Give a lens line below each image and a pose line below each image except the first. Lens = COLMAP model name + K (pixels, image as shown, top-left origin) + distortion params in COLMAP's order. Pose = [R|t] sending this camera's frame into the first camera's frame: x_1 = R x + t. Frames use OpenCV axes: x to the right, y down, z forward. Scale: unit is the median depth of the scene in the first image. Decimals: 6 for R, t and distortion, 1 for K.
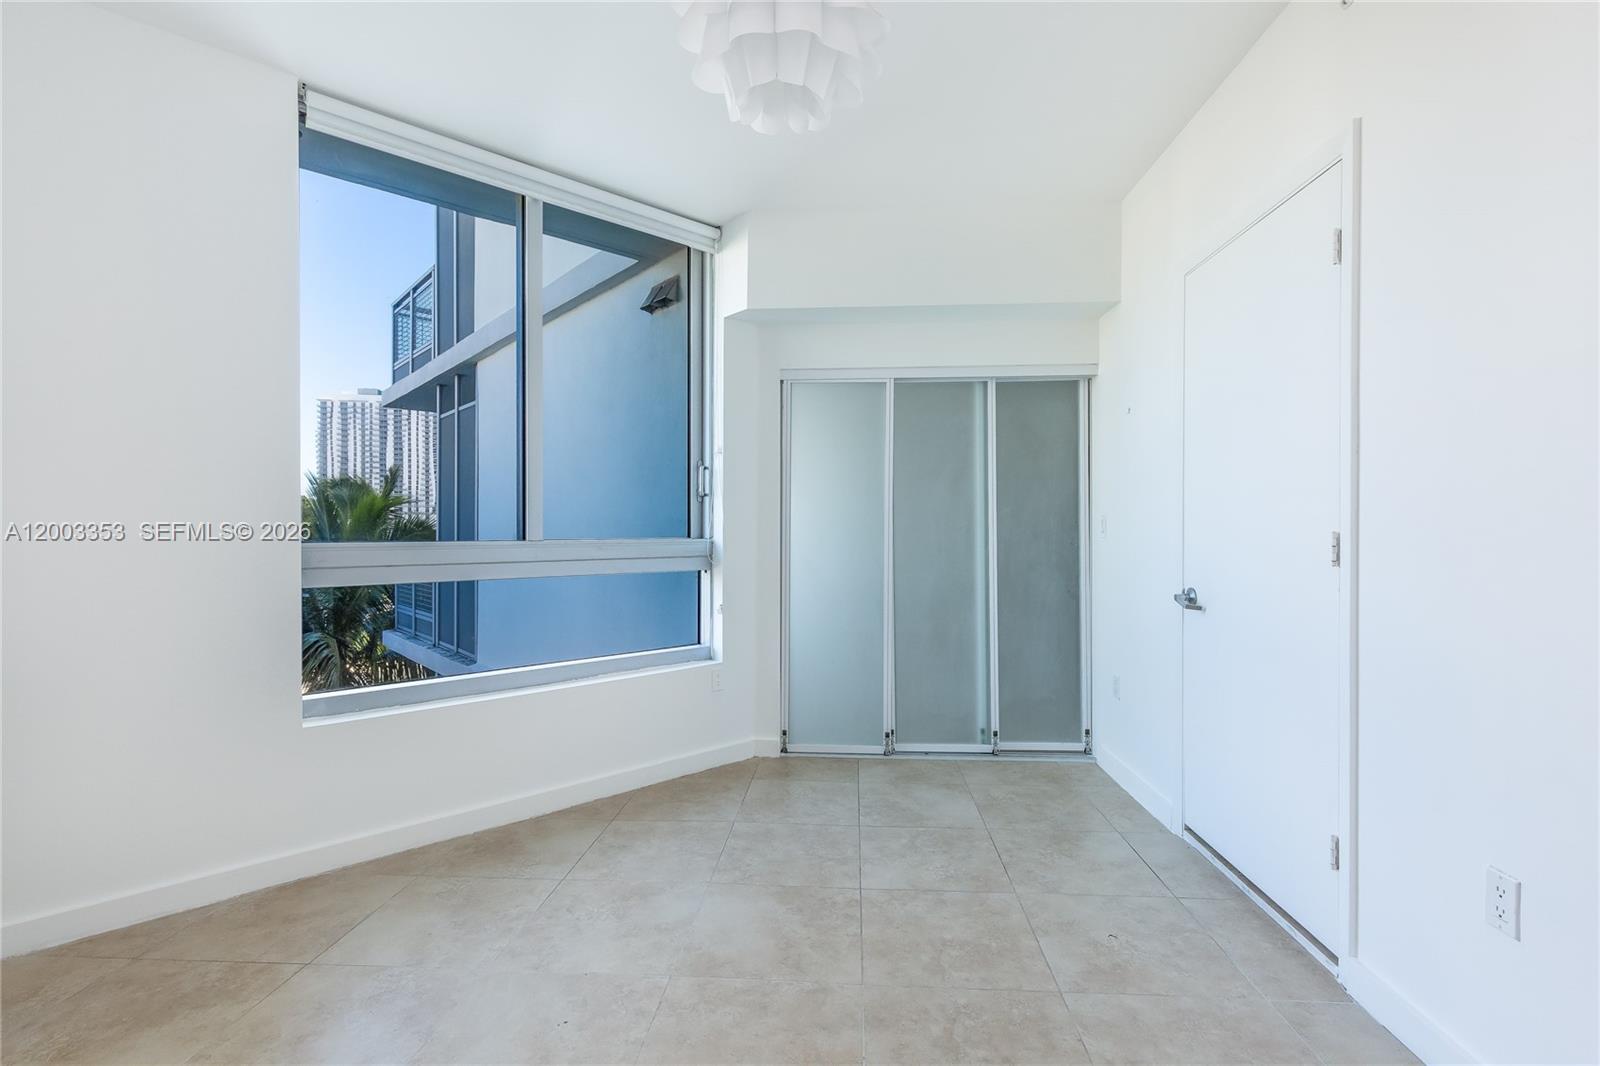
lens RADIAL K [[742.1, 0, 783.9], [0, 742.1, 530.8], [0, 0, 1]] dist [0.007598, -0.000988]
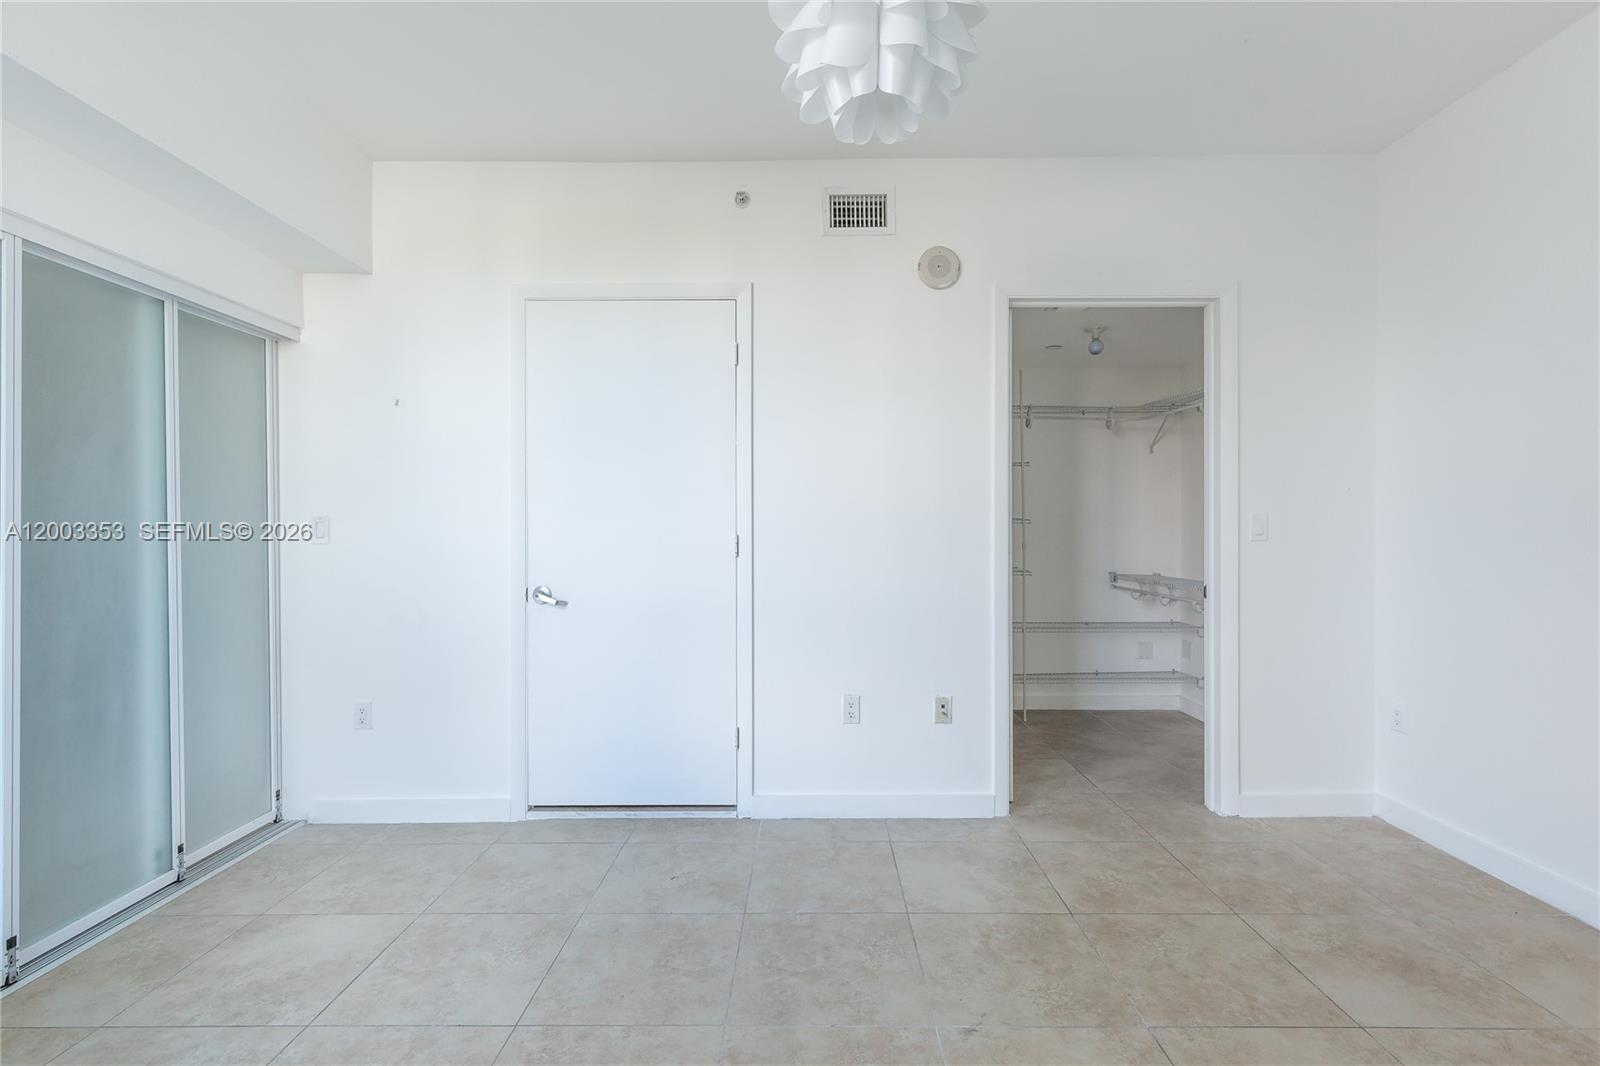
lens RADIAL K [[742.1, 0, 823.3], [0, 742.1, 524.3], [0, 0, 1]] dist [0.007598, -0.000988]
pose [[-0.084080, -0.007262, 0.996433, -0.656359], [0.008041, 0.999936, 0.007966, -0.027178], [-0.996427, 0.008682, -0.084016, 0.735308]]
